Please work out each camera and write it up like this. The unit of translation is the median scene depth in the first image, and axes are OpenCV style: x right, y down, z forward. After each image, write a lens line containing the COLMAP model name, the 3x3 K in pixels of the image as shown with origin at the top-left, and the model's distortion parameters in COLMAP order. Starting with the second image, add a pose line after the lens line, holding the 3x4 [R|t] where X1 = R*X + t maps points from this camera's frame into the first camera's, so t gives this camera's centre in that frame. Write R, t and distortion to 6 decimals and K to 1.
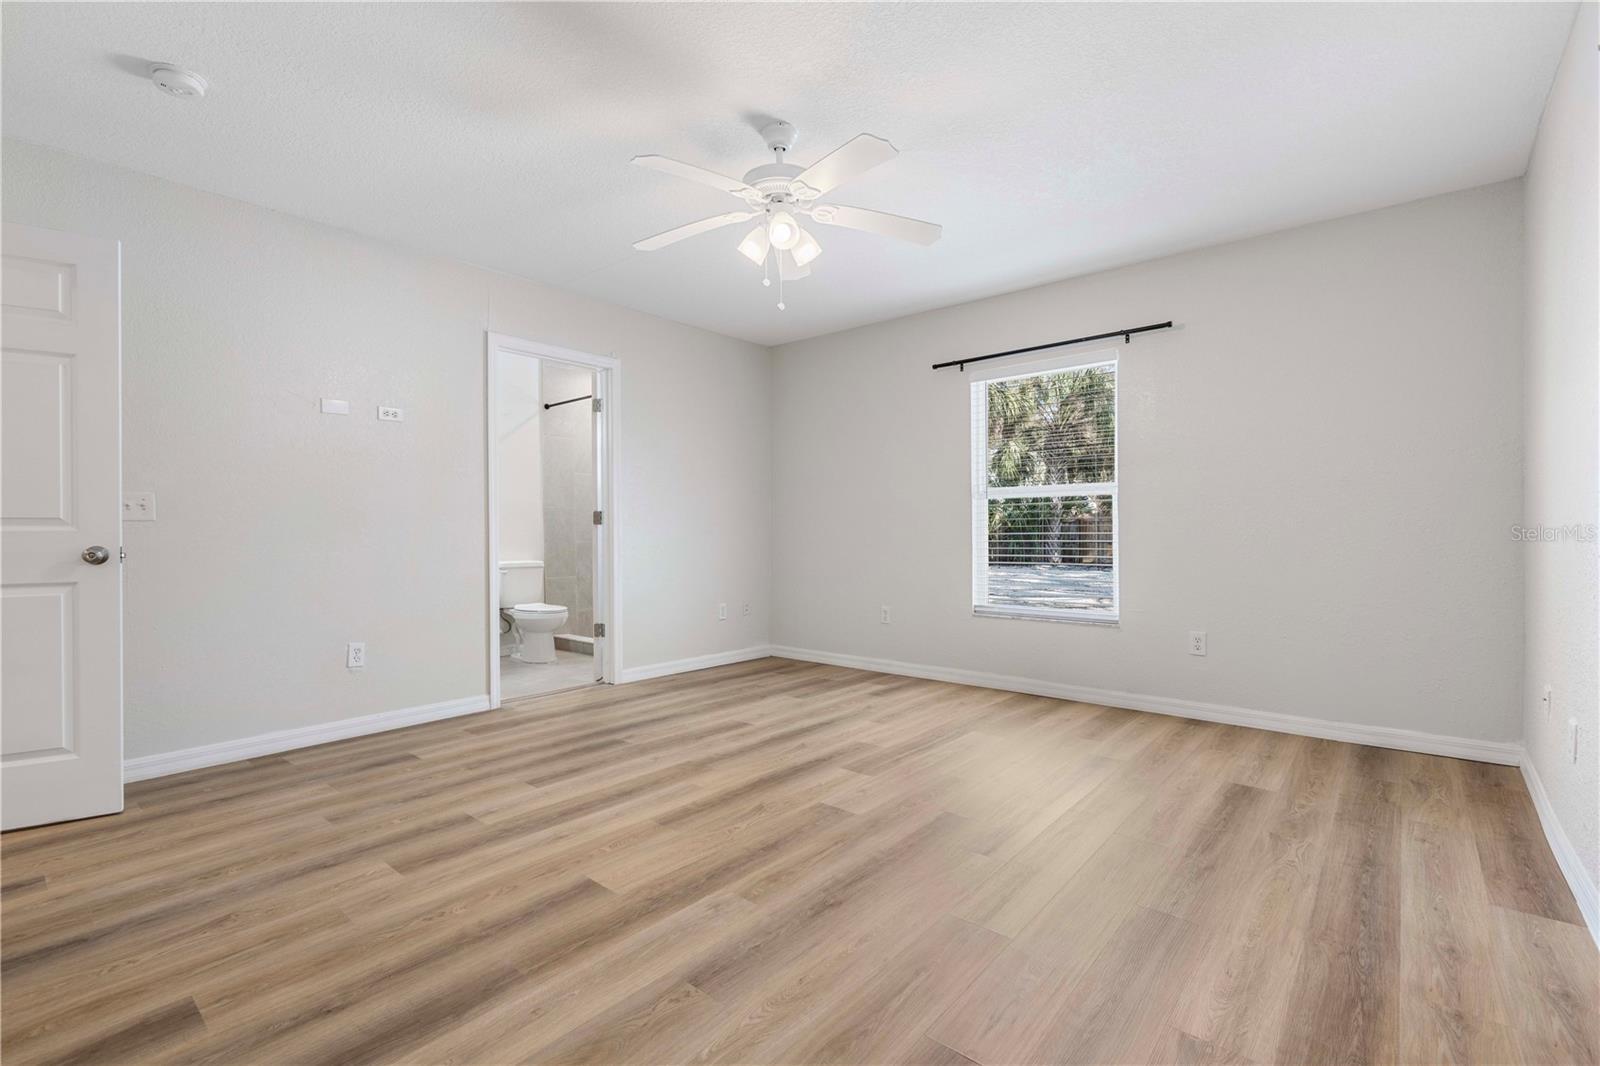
lens RADIAL K [[731.4, 0, 790.0], [0, 731.4, 524.4], [0, 0, 1]] dist [-0.003618, -0.000059]
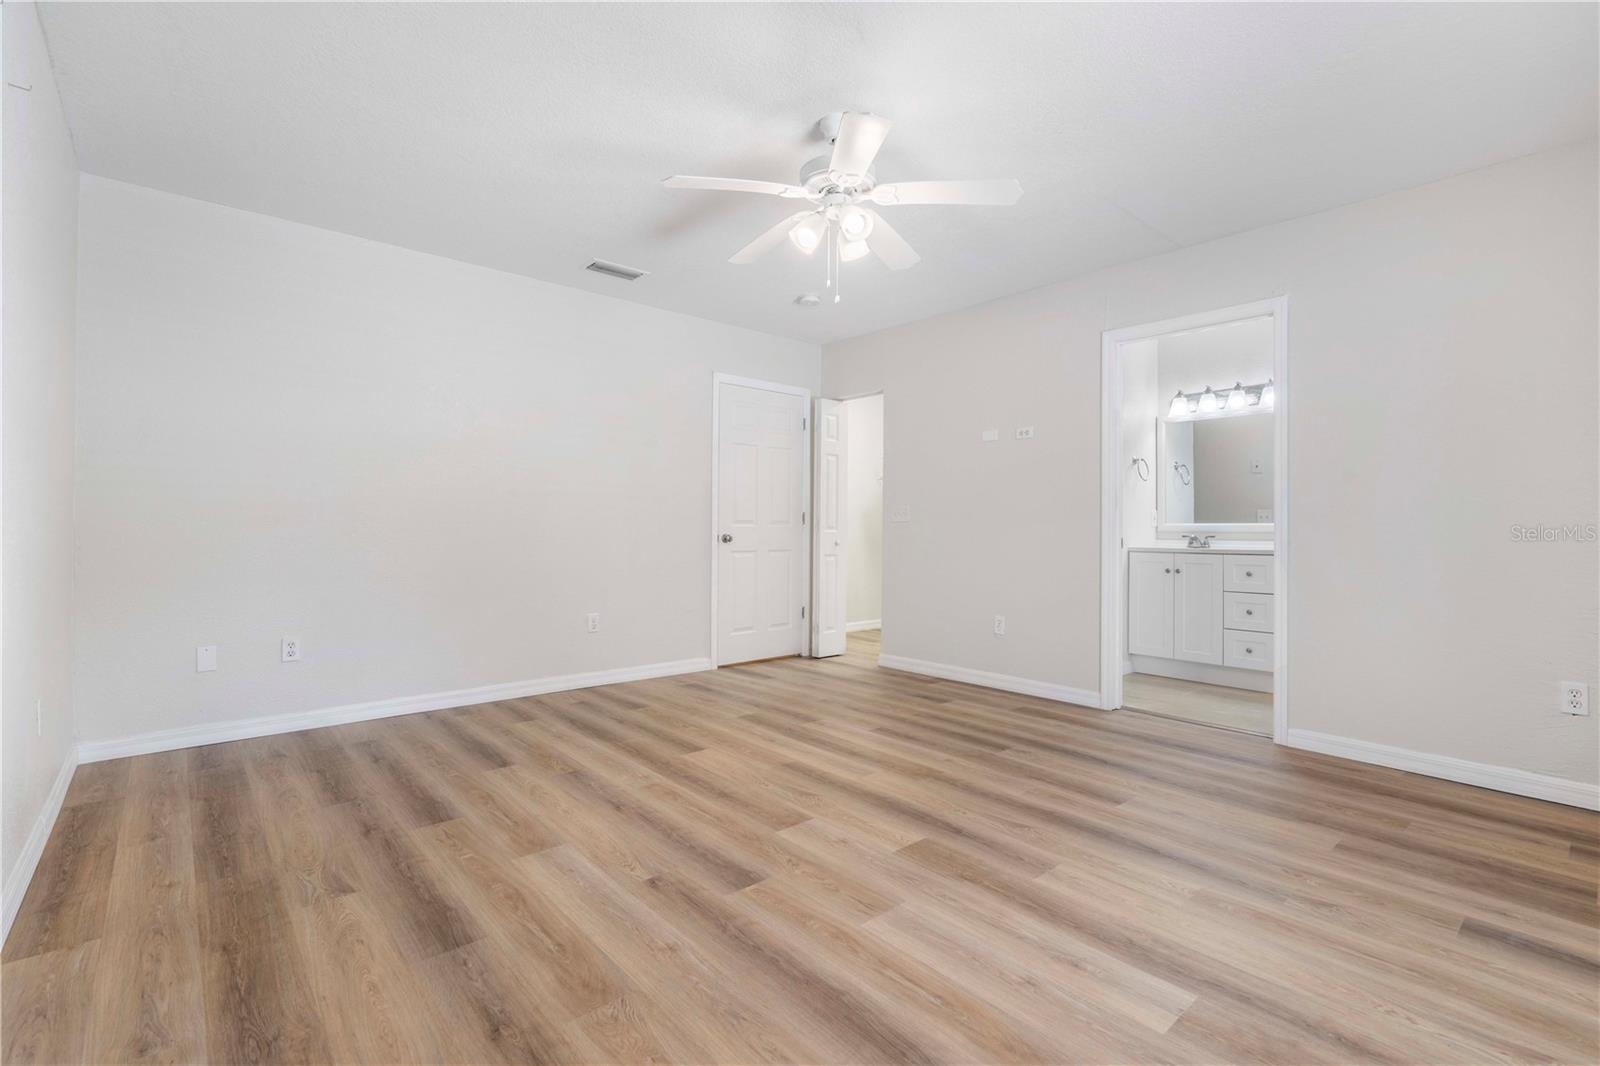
lens RADIAL K [[731.4, 0, 799.4], [0, 731.4, 531.2], [0, 0, 1]] dist [-0.003618, -0.000059]
pose [[-0.159363, 0.007409, -0.987192, 0.983940], [0.001513, 0.999972, 0.007261, 0.002741], [0.987219, -0.000337, -0.159370, 1.144936]]
